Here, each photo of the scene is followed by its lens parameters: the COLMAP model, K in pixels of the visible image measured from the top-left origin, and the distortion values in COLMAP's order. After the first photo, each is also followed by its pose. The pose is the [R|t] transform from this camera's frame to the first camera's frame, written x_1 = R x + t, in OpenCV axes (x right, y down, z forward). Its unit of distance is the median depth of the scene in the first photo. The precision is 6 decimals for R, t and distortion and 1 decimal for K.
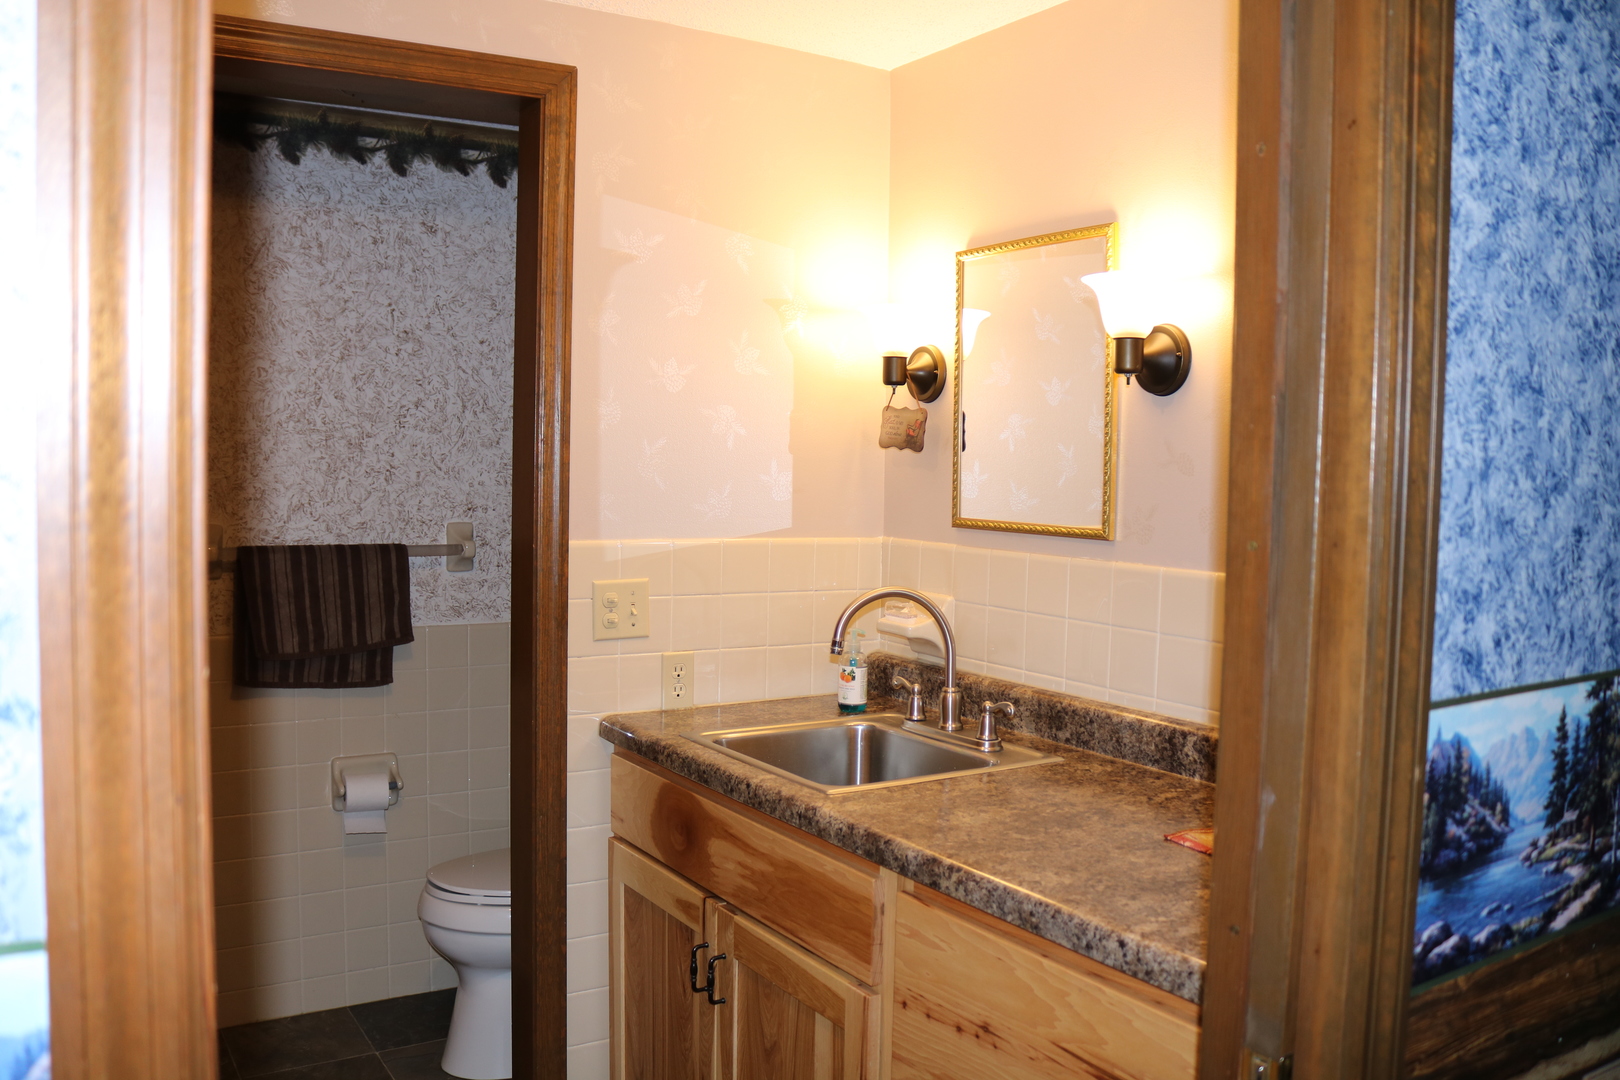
lens RADIAL K [[1348.9, 0, 809.3], [0, 1348.9, 540.9], [0, 0, 1]] dist [-0.150767, 0.111497]
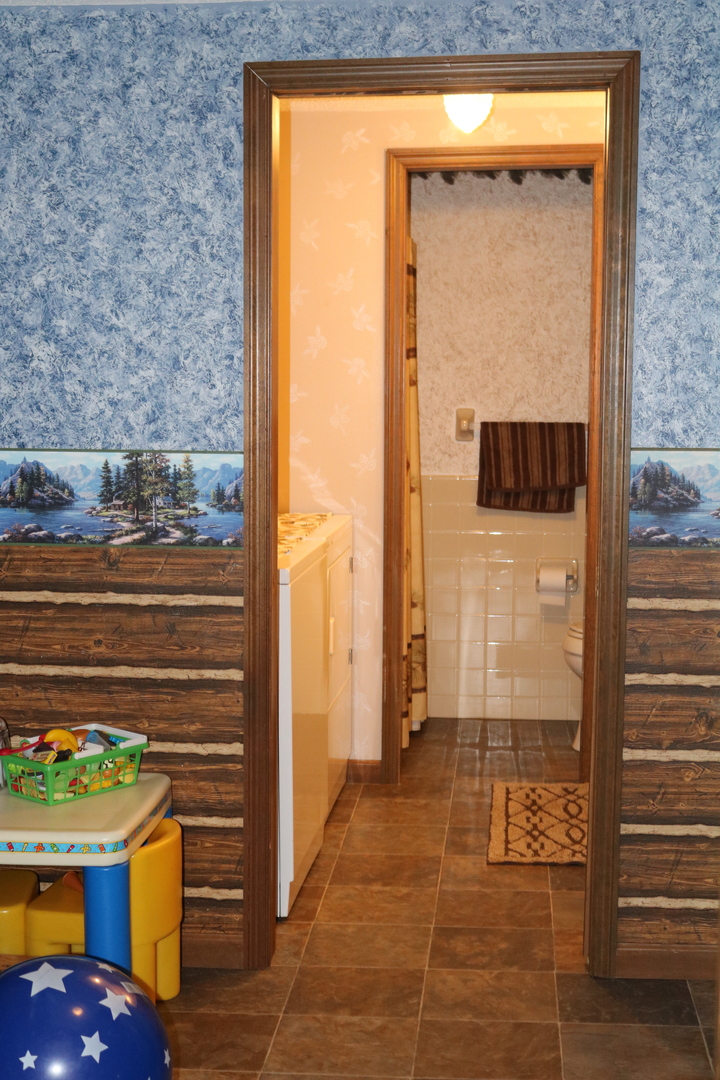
lens RADIAL K [[1693.8, 0, 359.1], [0, 1693.8, 543.2], [0, 0, 1]] dist [-0.005415, 0.000000]
pose [[0.795659, 0.055215, -0.603223, 0.730280], [-0.029845, 0.998201, 0.052003, 0.050305], [0.605009, -0.023373, 0.795875, -0.785169]]
